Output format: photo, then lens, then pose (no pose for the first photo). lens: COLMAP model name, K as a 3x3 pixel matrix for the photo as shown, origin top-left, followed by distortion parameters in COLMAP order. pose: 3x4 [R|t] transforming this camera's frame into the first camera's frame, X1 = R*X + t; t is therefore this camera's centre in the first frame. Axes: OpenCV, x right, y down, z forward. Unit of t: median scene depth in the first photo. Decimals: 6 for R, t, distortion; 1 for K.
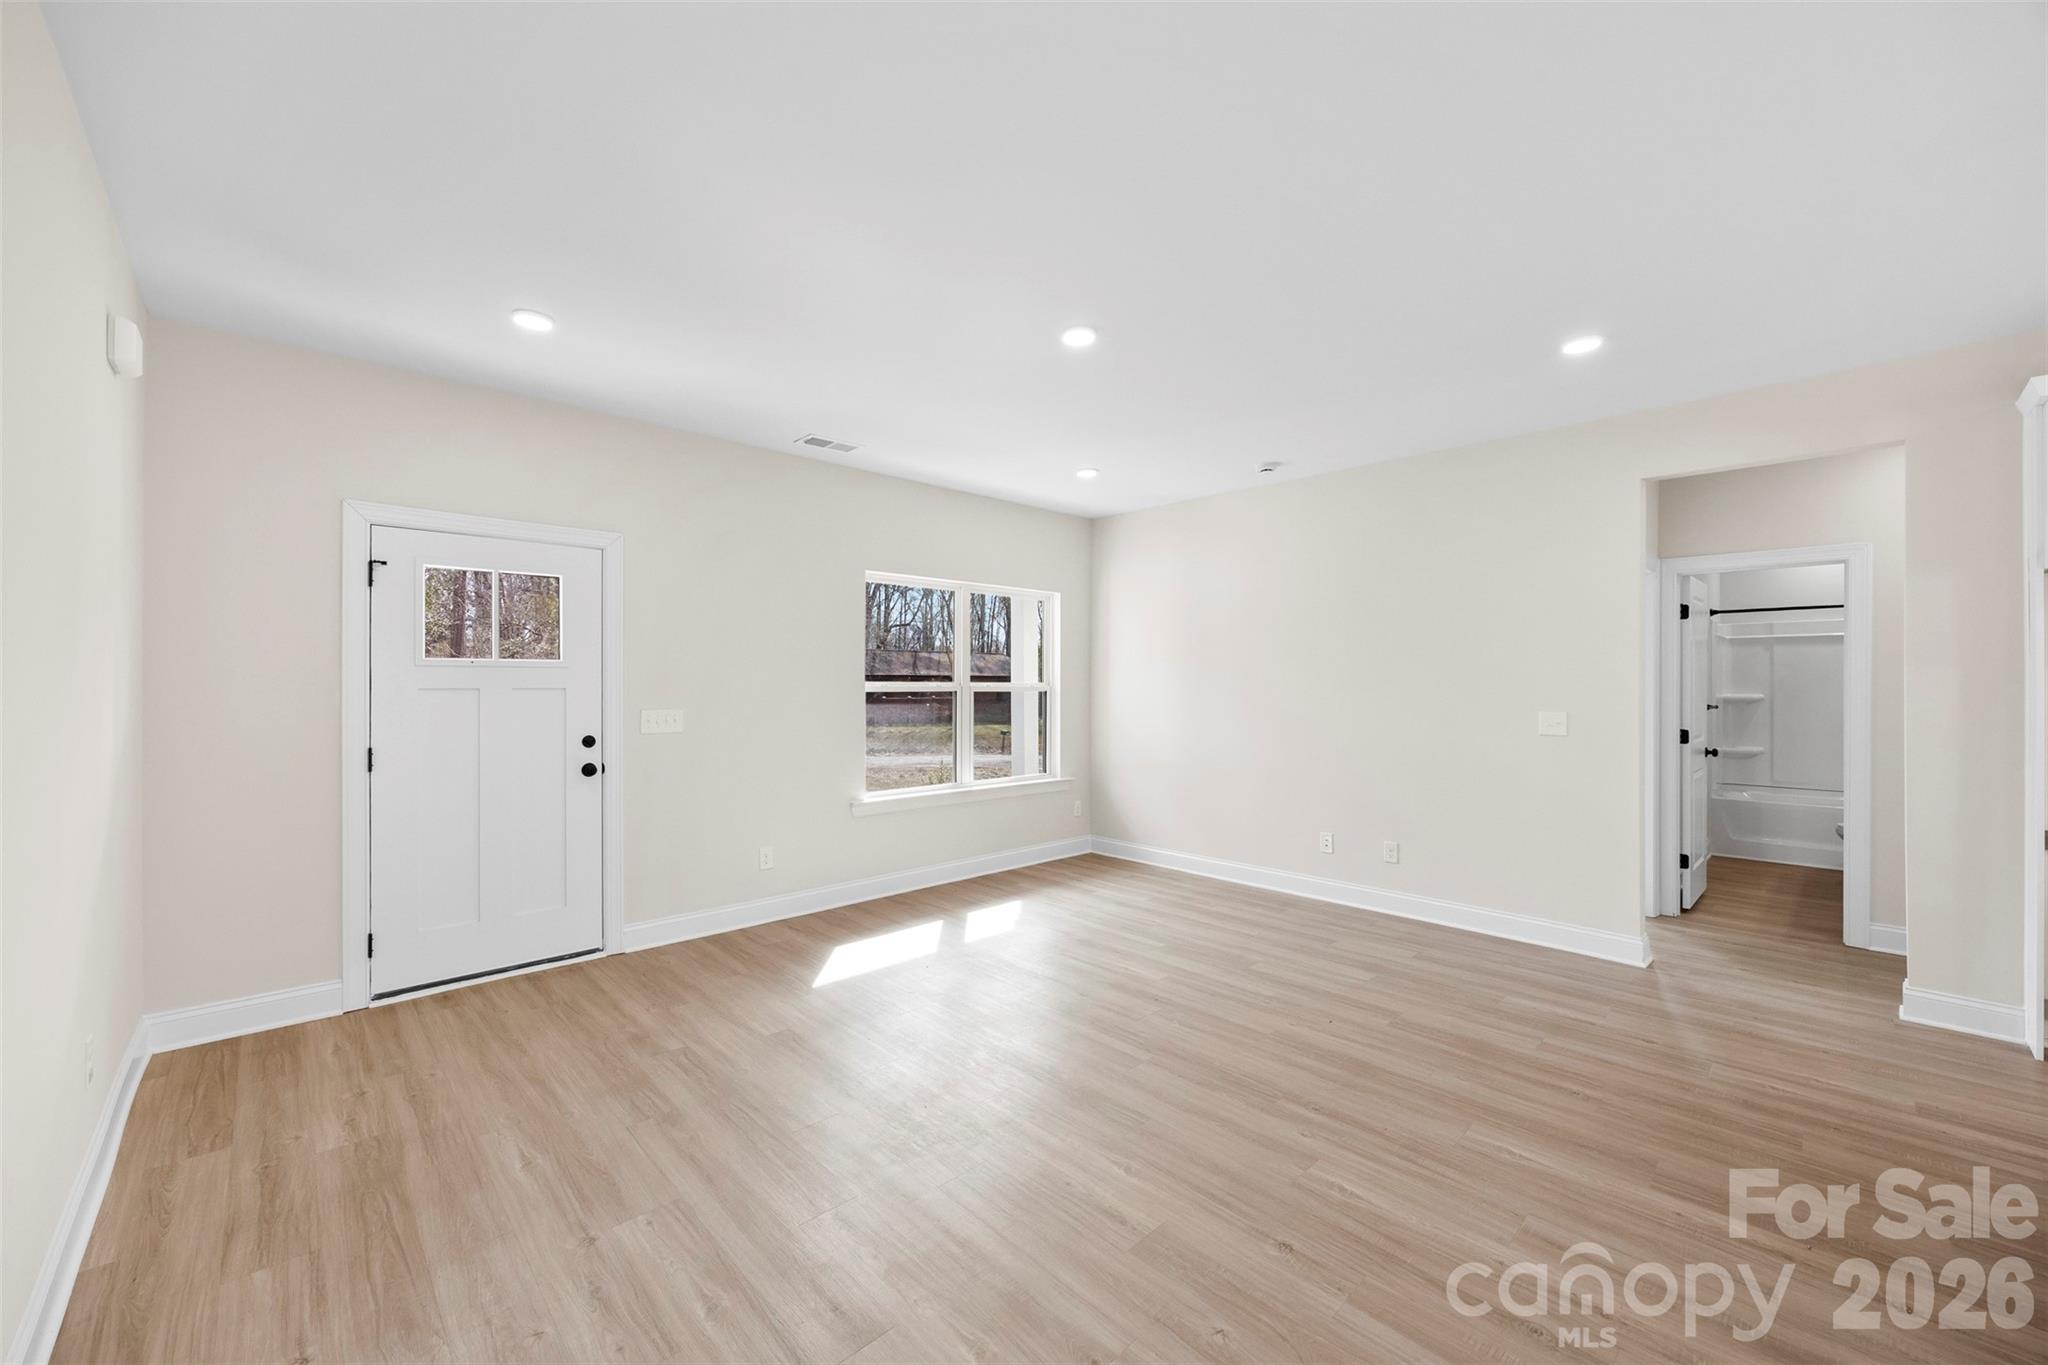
lens RADIAL K [[783.7, 0, 1026.7], [0, 783.7, 685.2], [0, 0, 1]] dist [-0.007642, 0.001708]
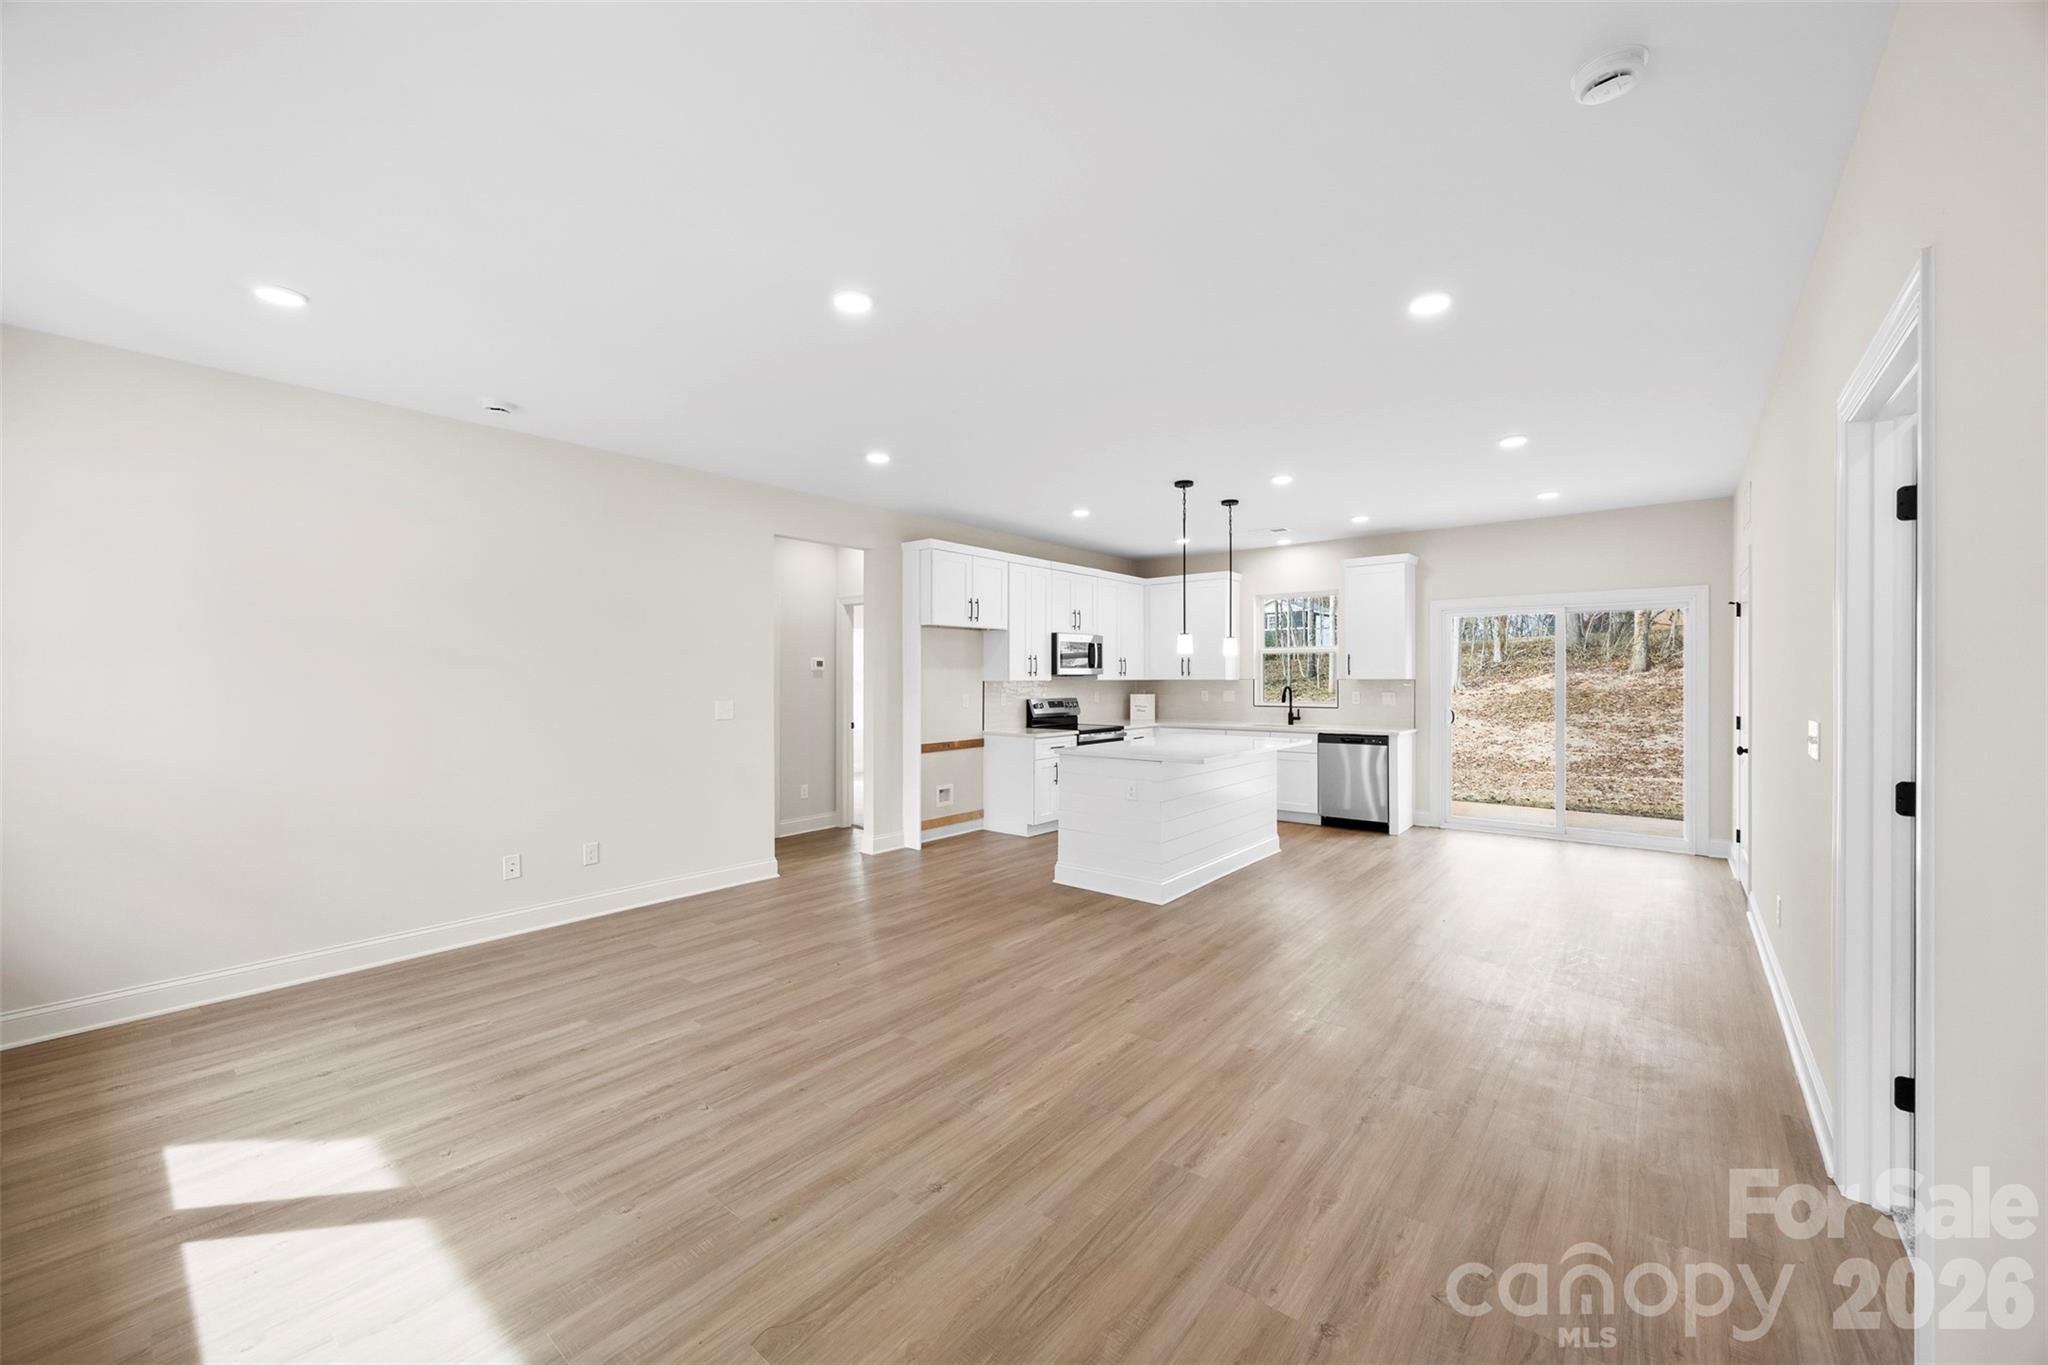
lens RADIAL K [[783.7, 0, 1028.2], [0, 783.7, 685.7], [0, 0, 1]] dist [-0.007642, 0.001708]
pose [[-0.119871, -0.010765, 0.992731, -0.691125], [0.004891, 0.999923, 0.011434, -0.002603], [-0.992777, 0.006226, -0.119809, 0.721871]]
